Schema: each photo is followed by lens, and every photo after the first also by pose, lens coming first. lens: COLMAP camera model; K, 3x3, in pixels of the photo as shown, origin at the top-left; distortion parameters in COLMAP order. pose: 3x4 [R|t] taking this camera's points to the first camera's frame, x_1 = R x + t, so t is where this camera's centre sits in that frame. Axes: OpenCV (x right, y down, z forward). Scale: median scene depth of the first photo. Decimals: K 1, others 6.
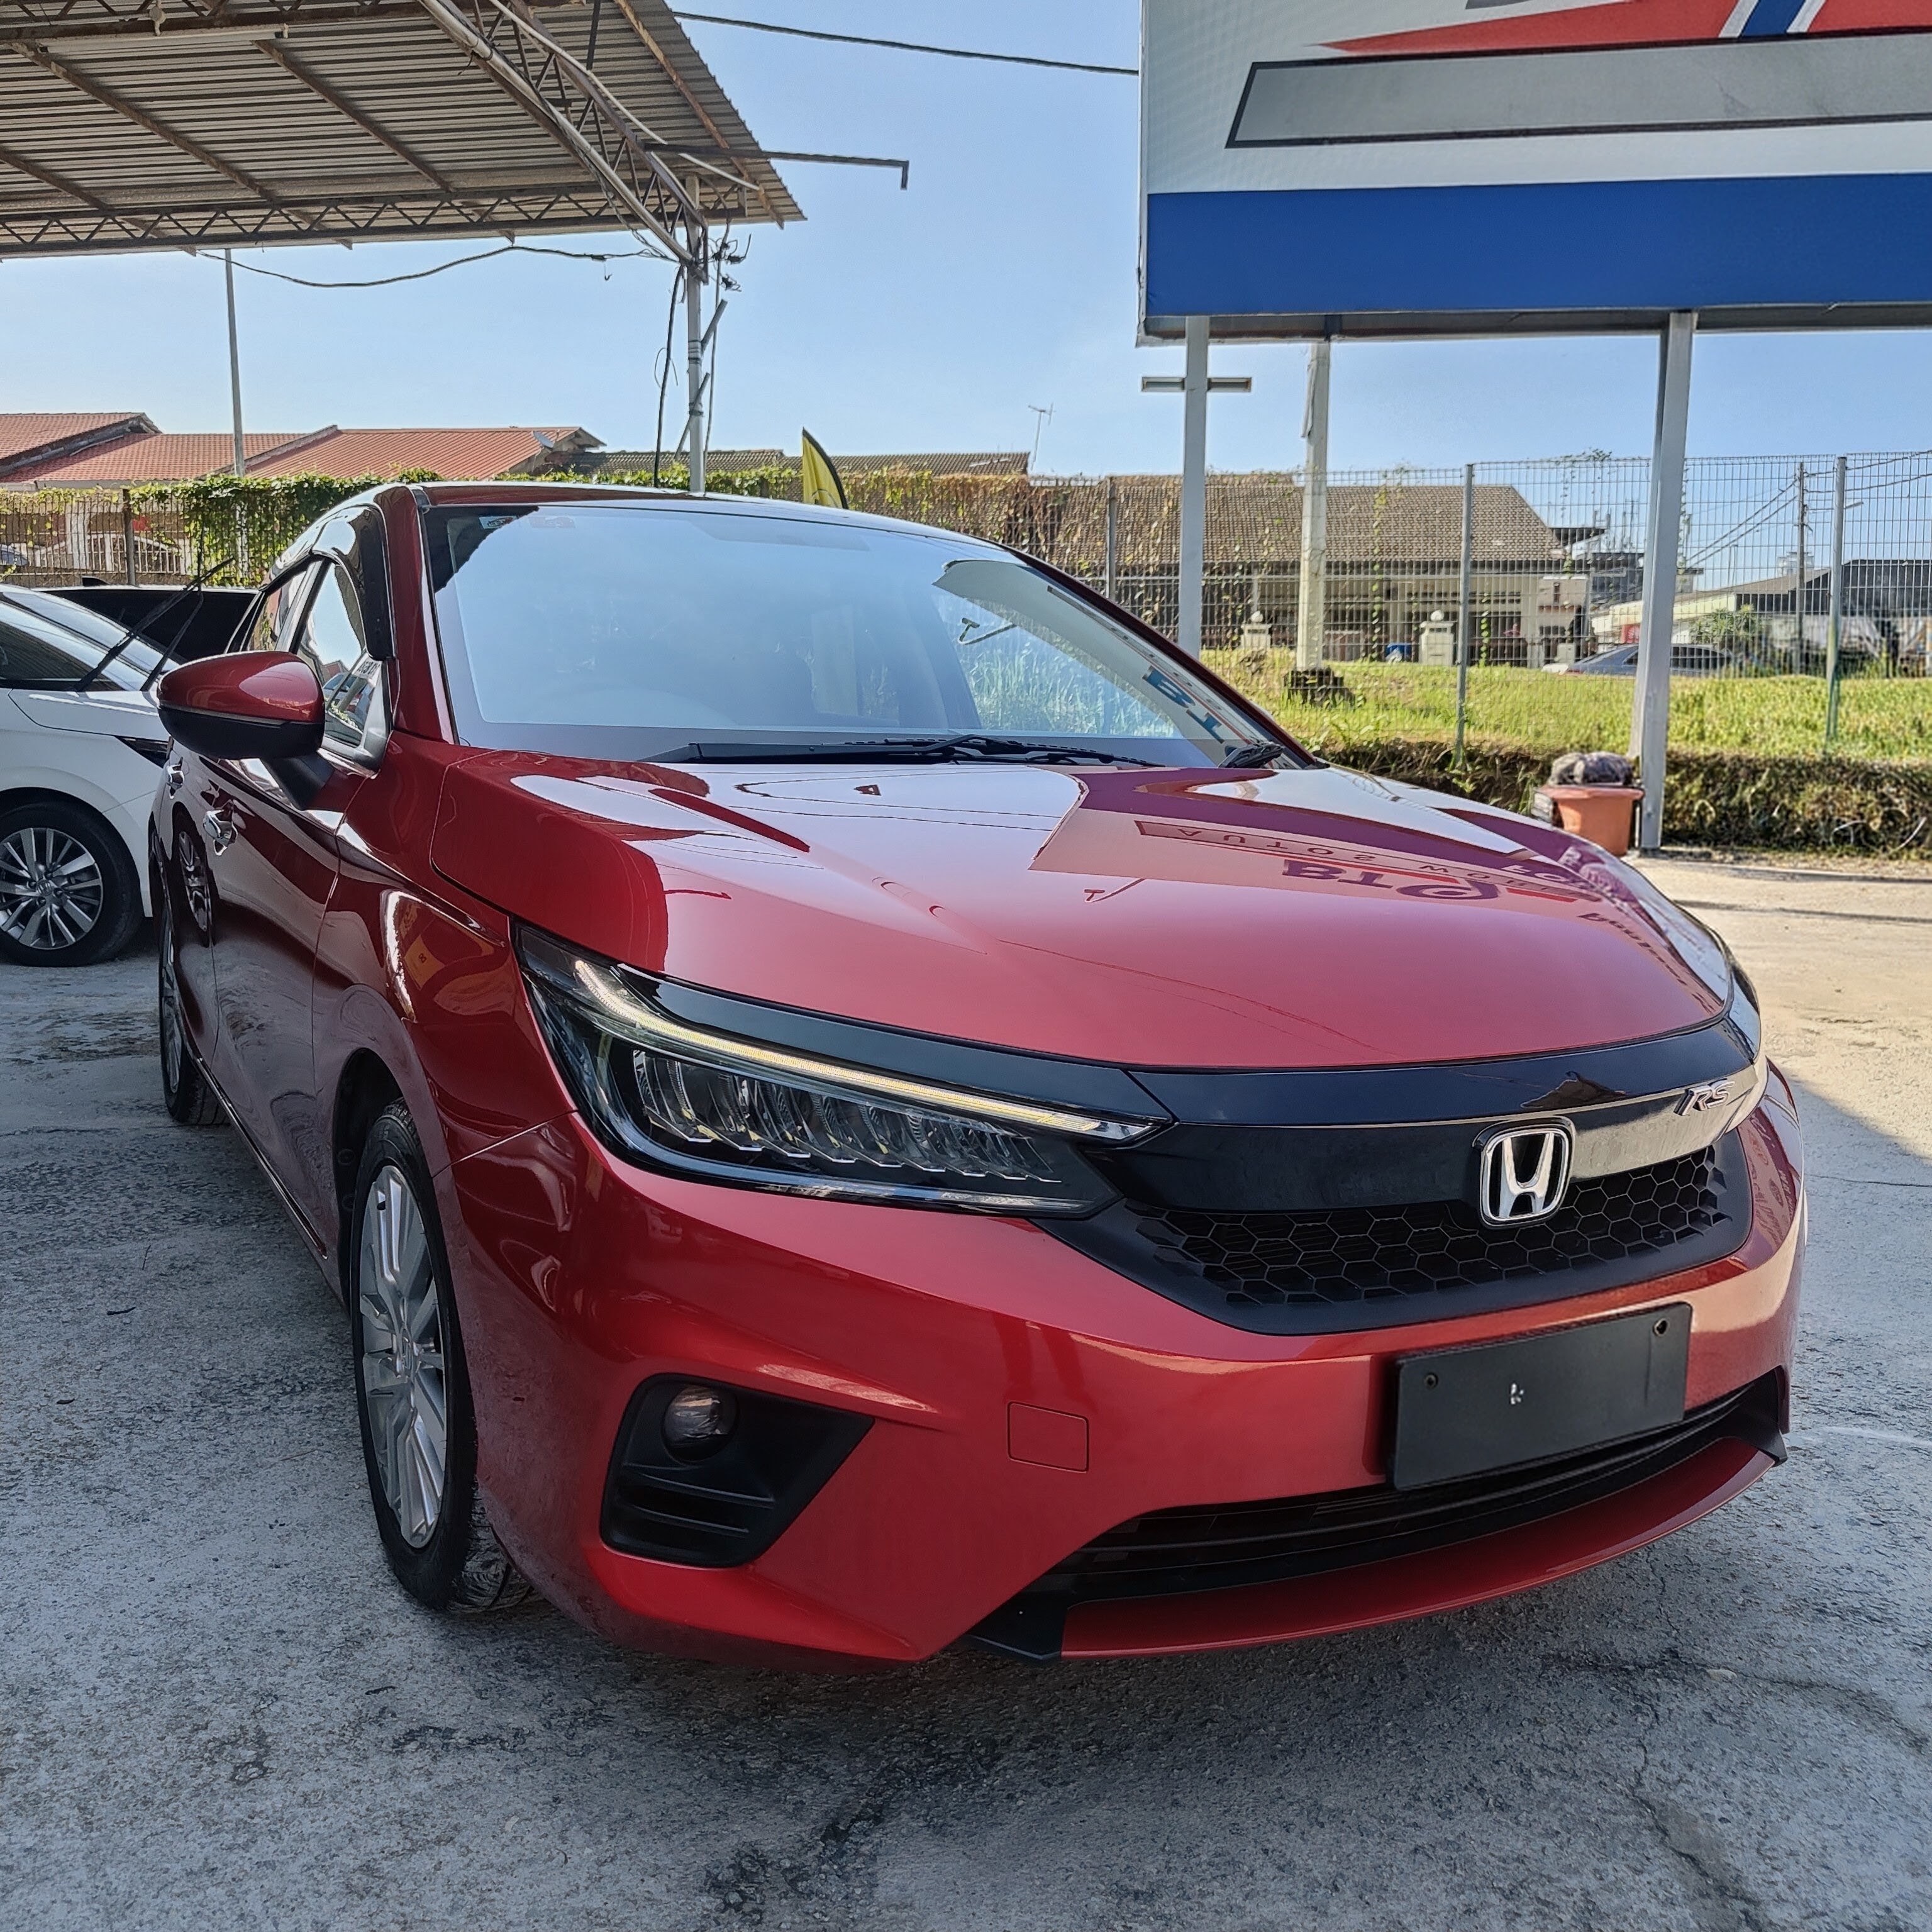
lens RADIAL K [[1821.2, 0, 980.0], [0, 1821.2, 960.9], [0, 0, 1]] dist [-0.009987, 0.024691]
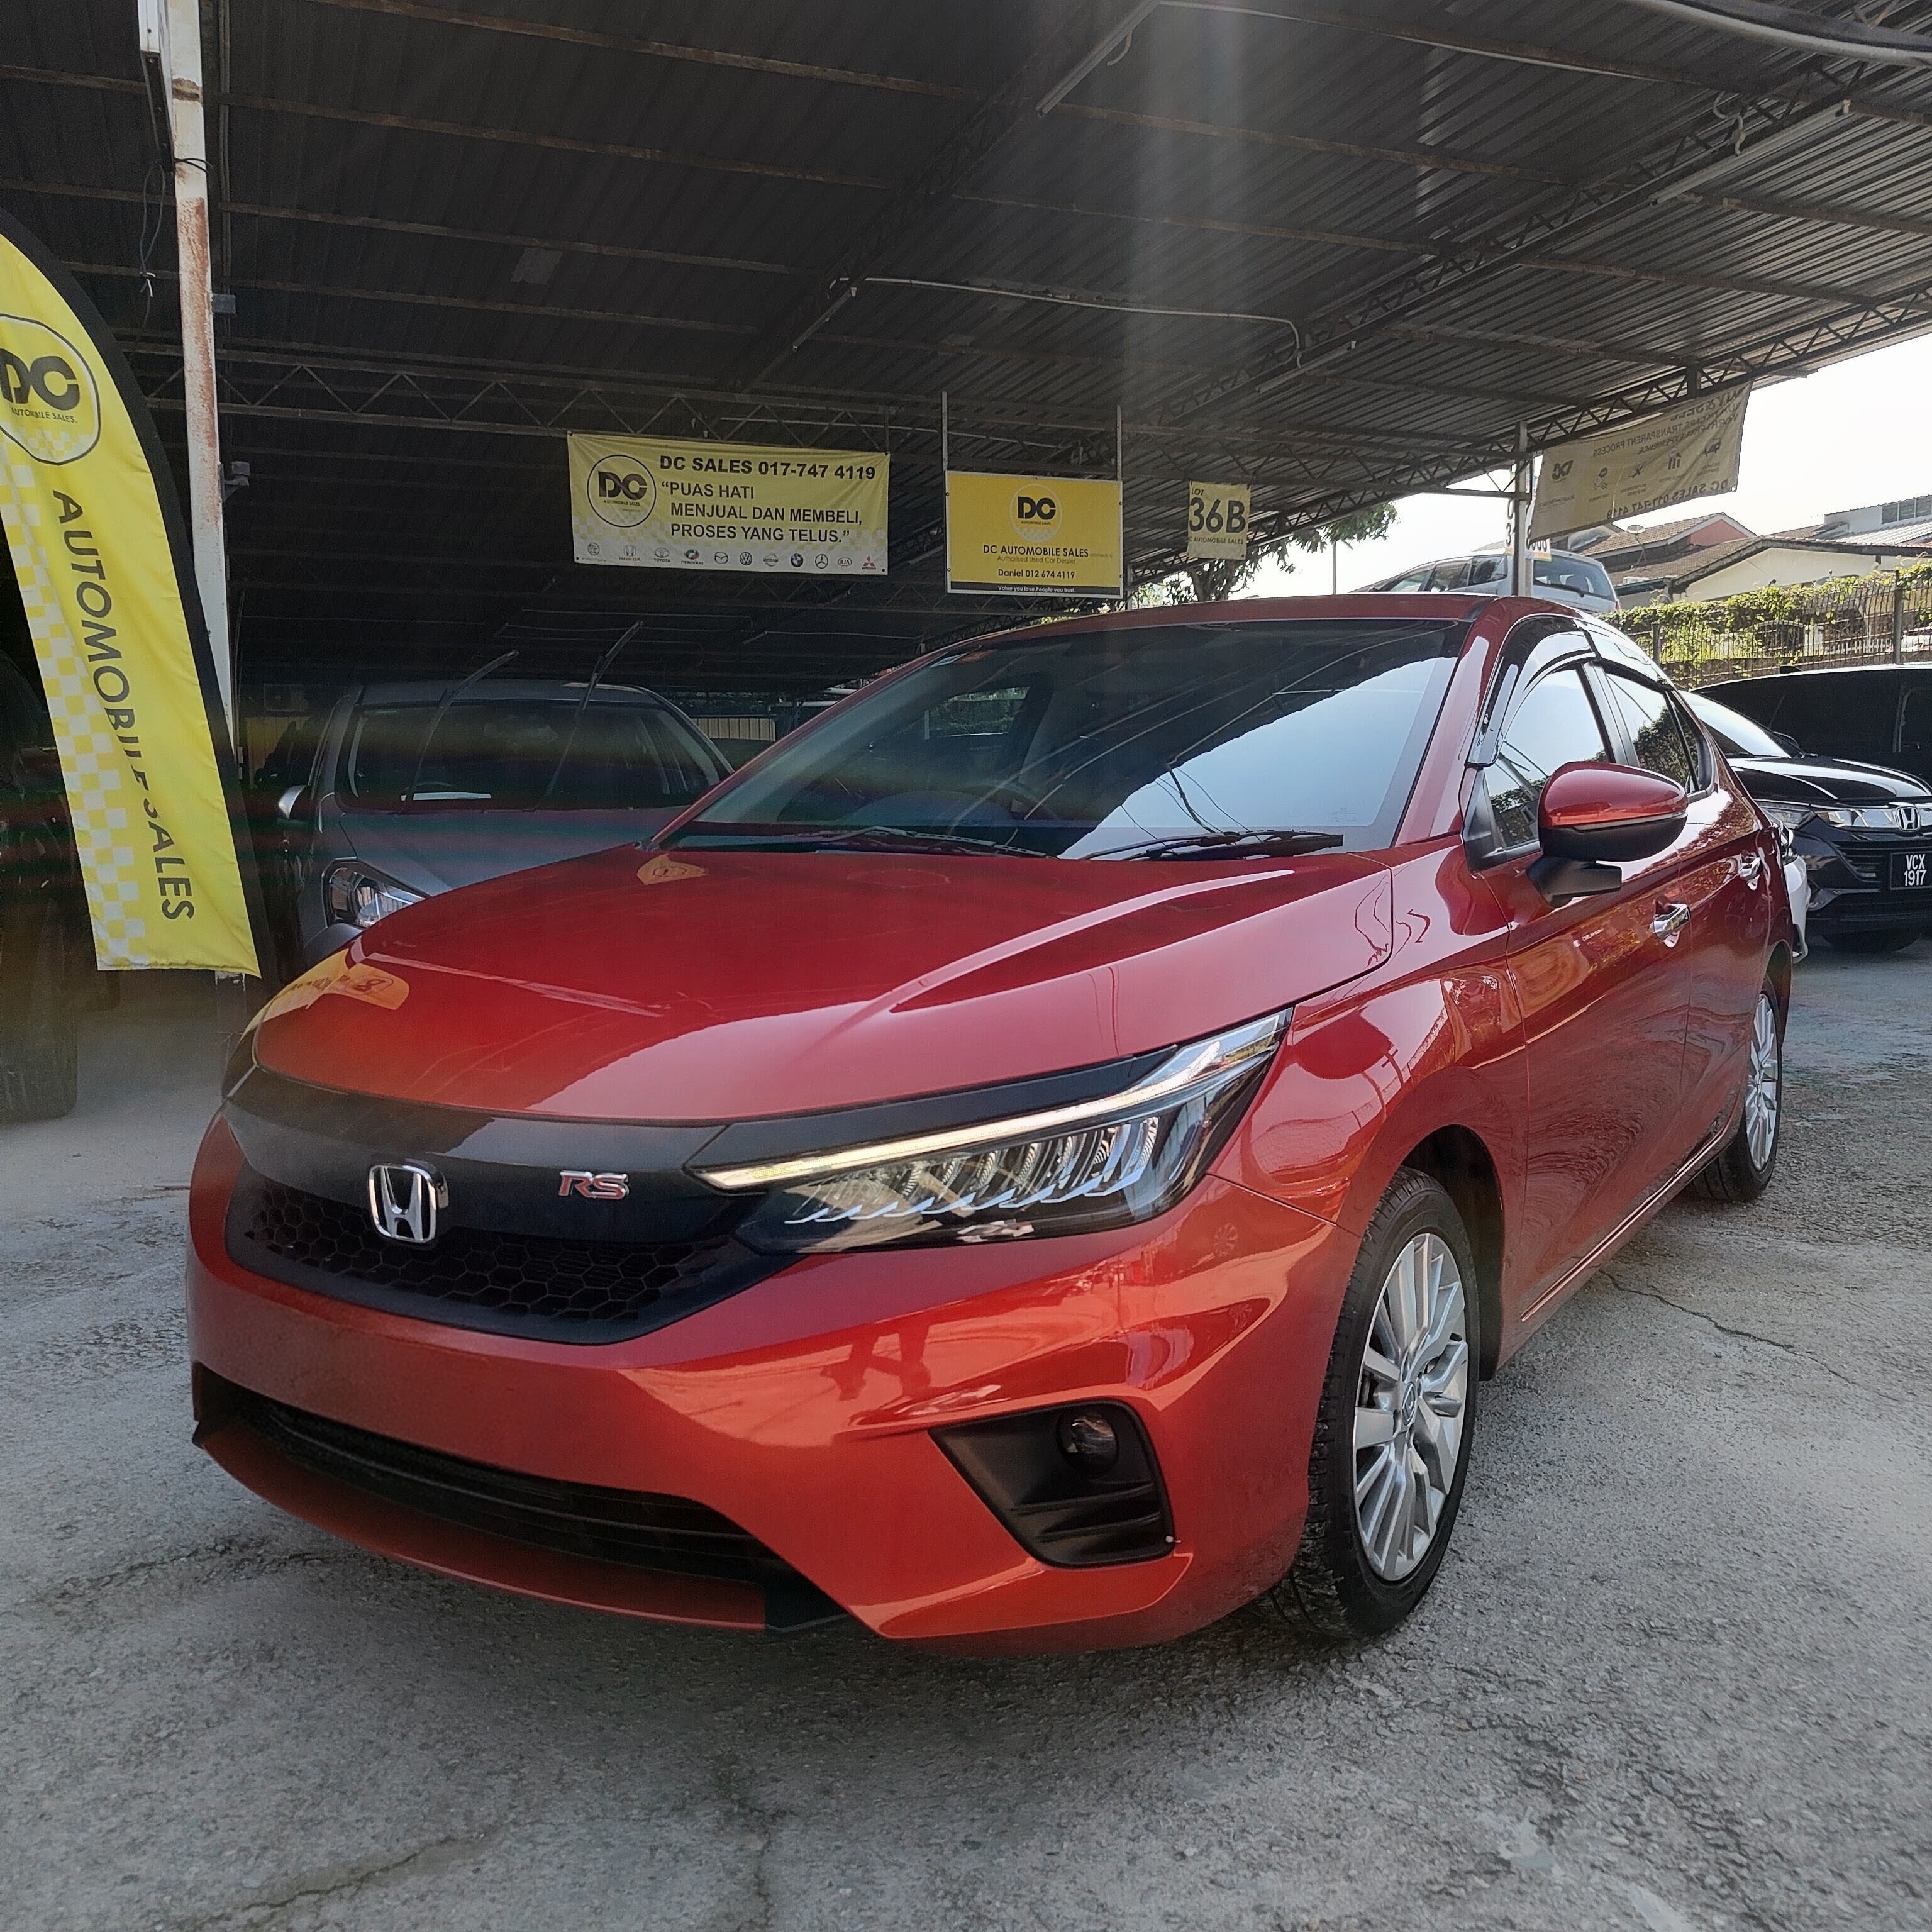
lens RADIAL K [[1816.2, 0, 966.0], [0, 1816.2, 966.0], [0, 0, 1]] dist [0.002406, 0.010603]
pose [[0.445083, 0.059912, -0.893483, 0.318965], [-0.094718, 0.995312, 0.019557, -0.019770], [0.890466, 0.075925, 0.448672, 0.166005]]
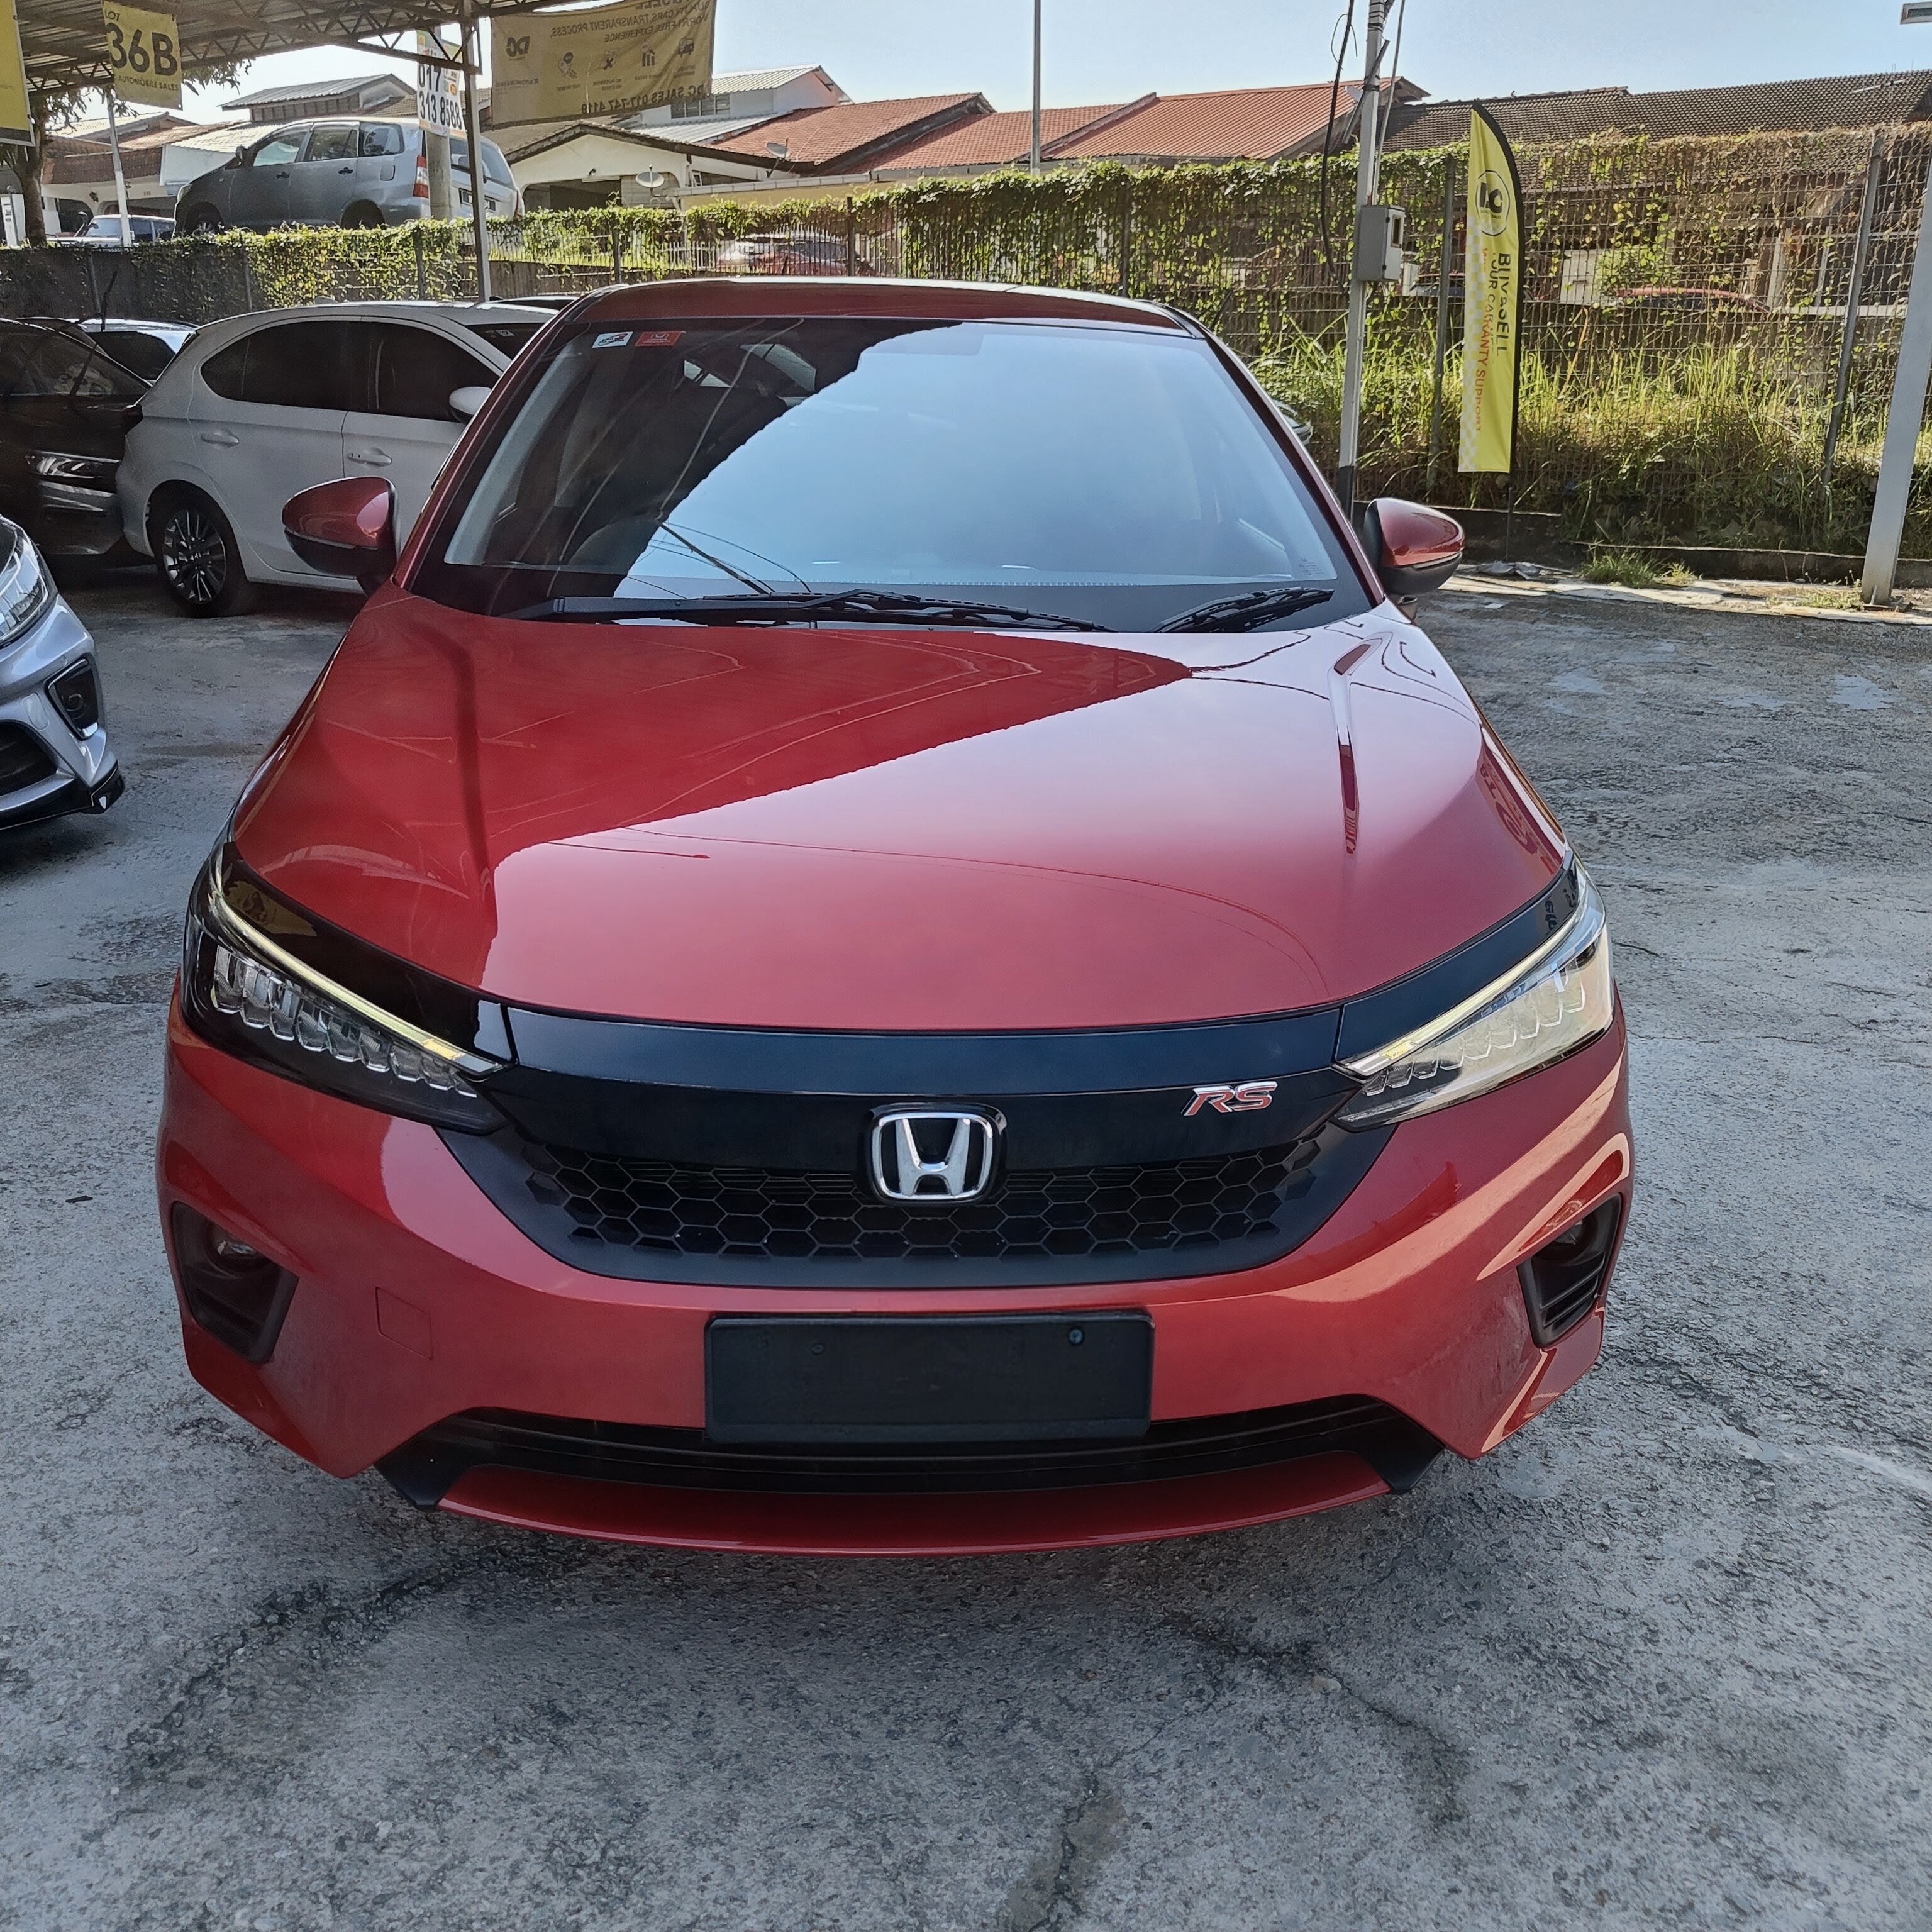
lens RADIAL K [[1821.2, 0, 980.0], [0, 1821.2, 960.9], [0, 0, 1]] dist [-0.009987, 0.024691]
pose [[0.899823, 0.130992, -0.416125, 0.149952], [-0.057366, 0.981102, 0.184793, -0.034439], [0.432467, -0.142410, 0.890332, 0.036743]]
